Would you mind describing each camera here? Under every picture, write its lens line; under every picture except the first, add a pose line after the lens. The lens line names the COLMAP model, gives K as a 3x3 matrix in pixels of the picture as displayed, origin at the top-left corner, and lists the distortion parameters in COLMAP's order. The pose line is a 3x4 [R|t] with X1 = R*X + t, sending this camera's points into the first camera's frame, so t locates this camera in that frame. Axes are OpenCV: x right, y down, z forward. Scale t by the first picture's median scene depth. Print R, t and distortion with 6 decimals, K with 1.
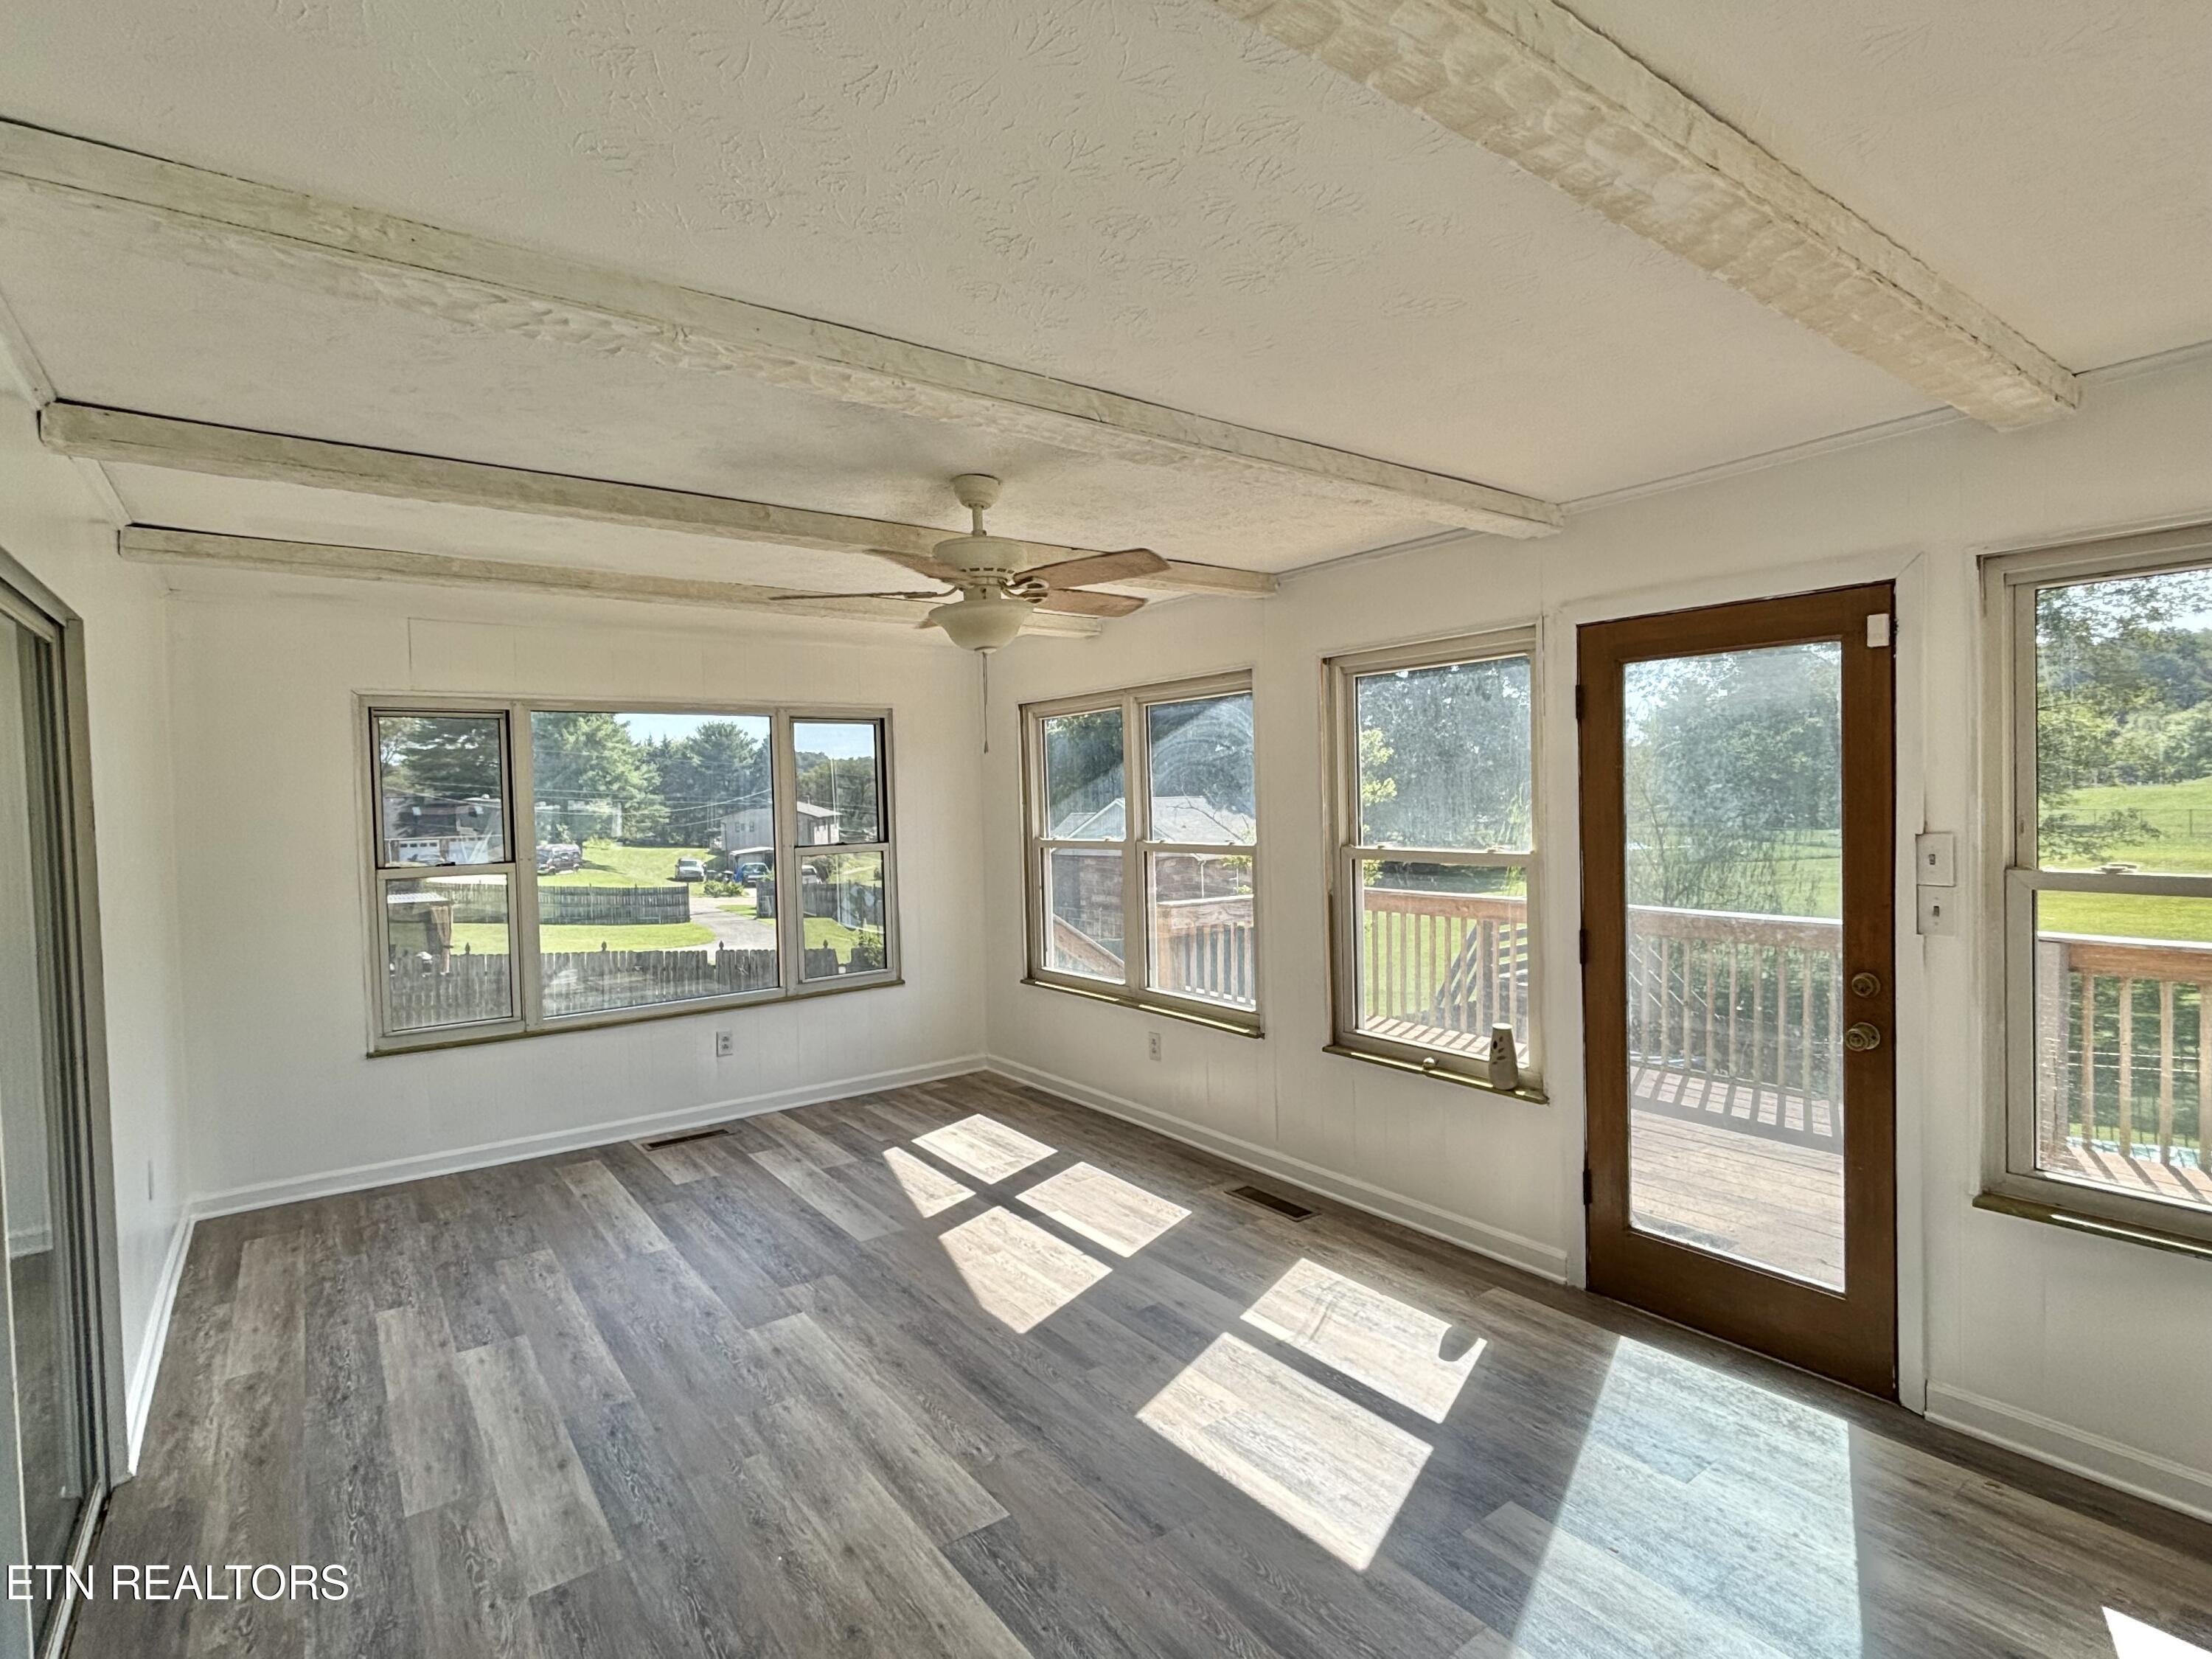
lens RADIAL K [[1098.6, 0, 1098.7], [0, 1098.6, 826.4], [0, 0, 1]] dist [0.022323, 0.000671]
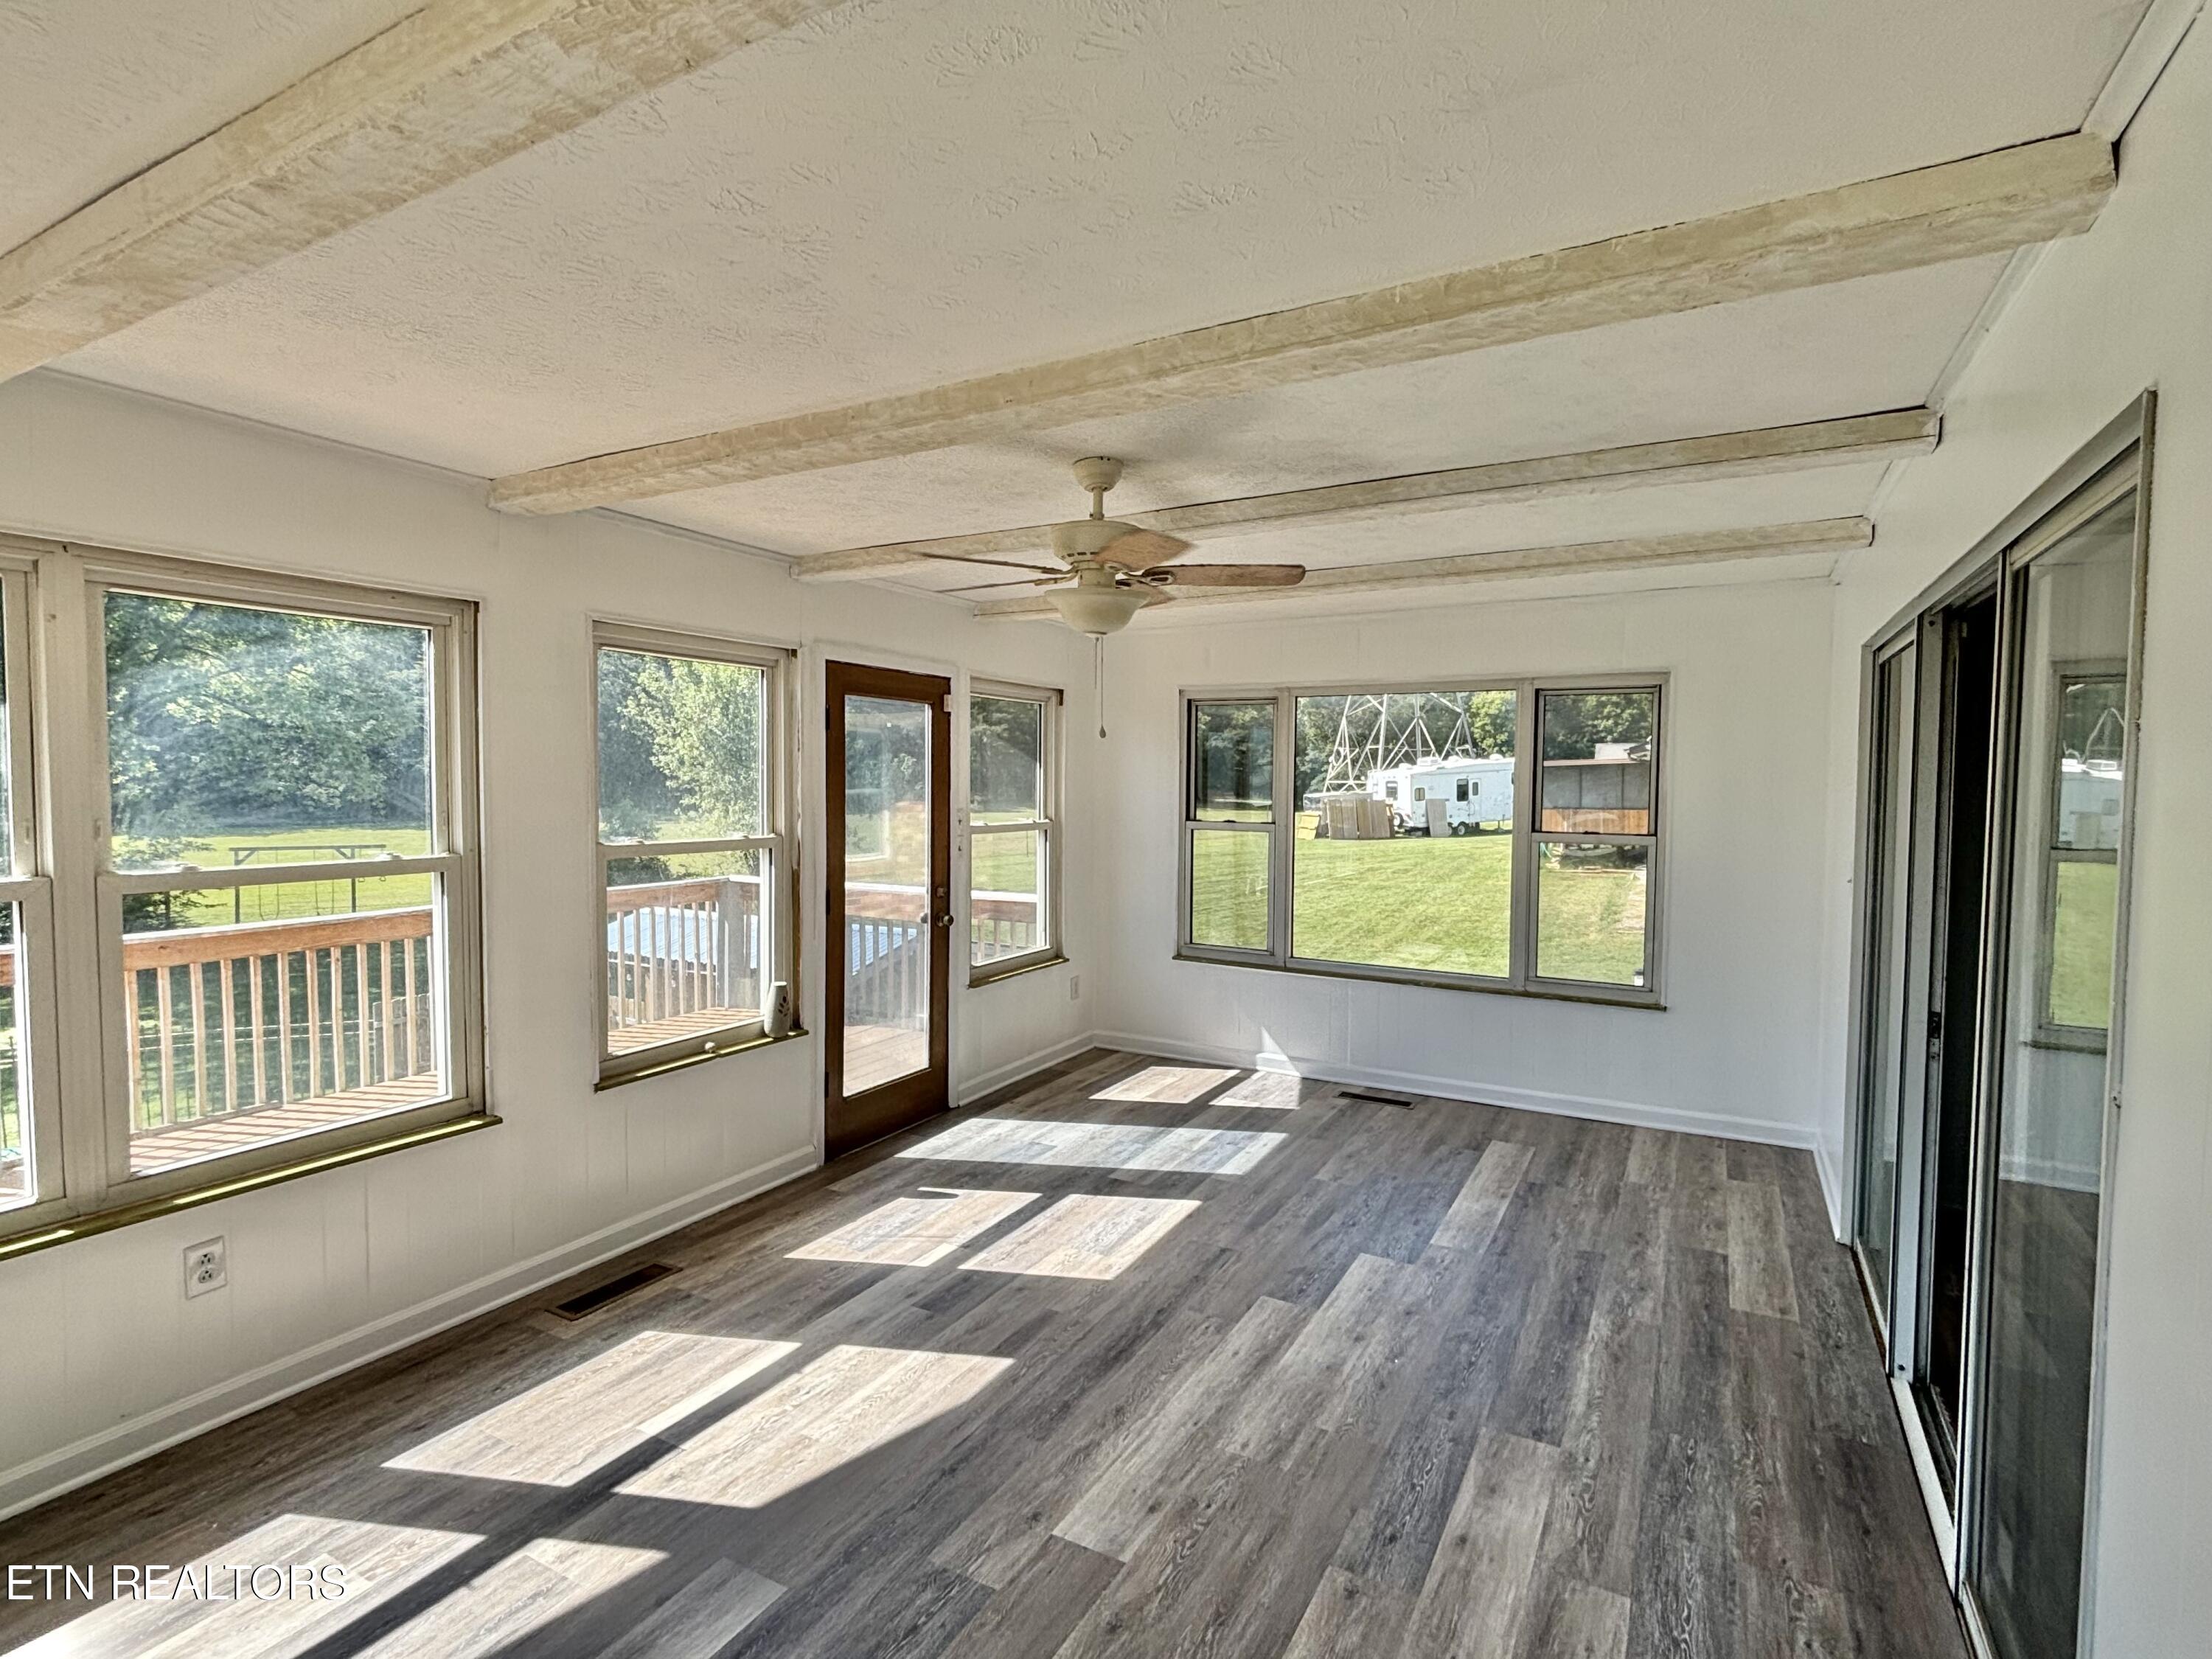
lens RADIAL K [[1098.6, 0, 1090.5], [0, 1098.6, 834.7], [0, 0, 1]] dist [0.022323, 0.000671]
pose [[-0.410348, -0.022202, 0.911659, -0.915552], [0.030504, 0.998810, 0.038054, -0.014320], [-0.911419, 0.043425, -0.409182, 1.279016]]
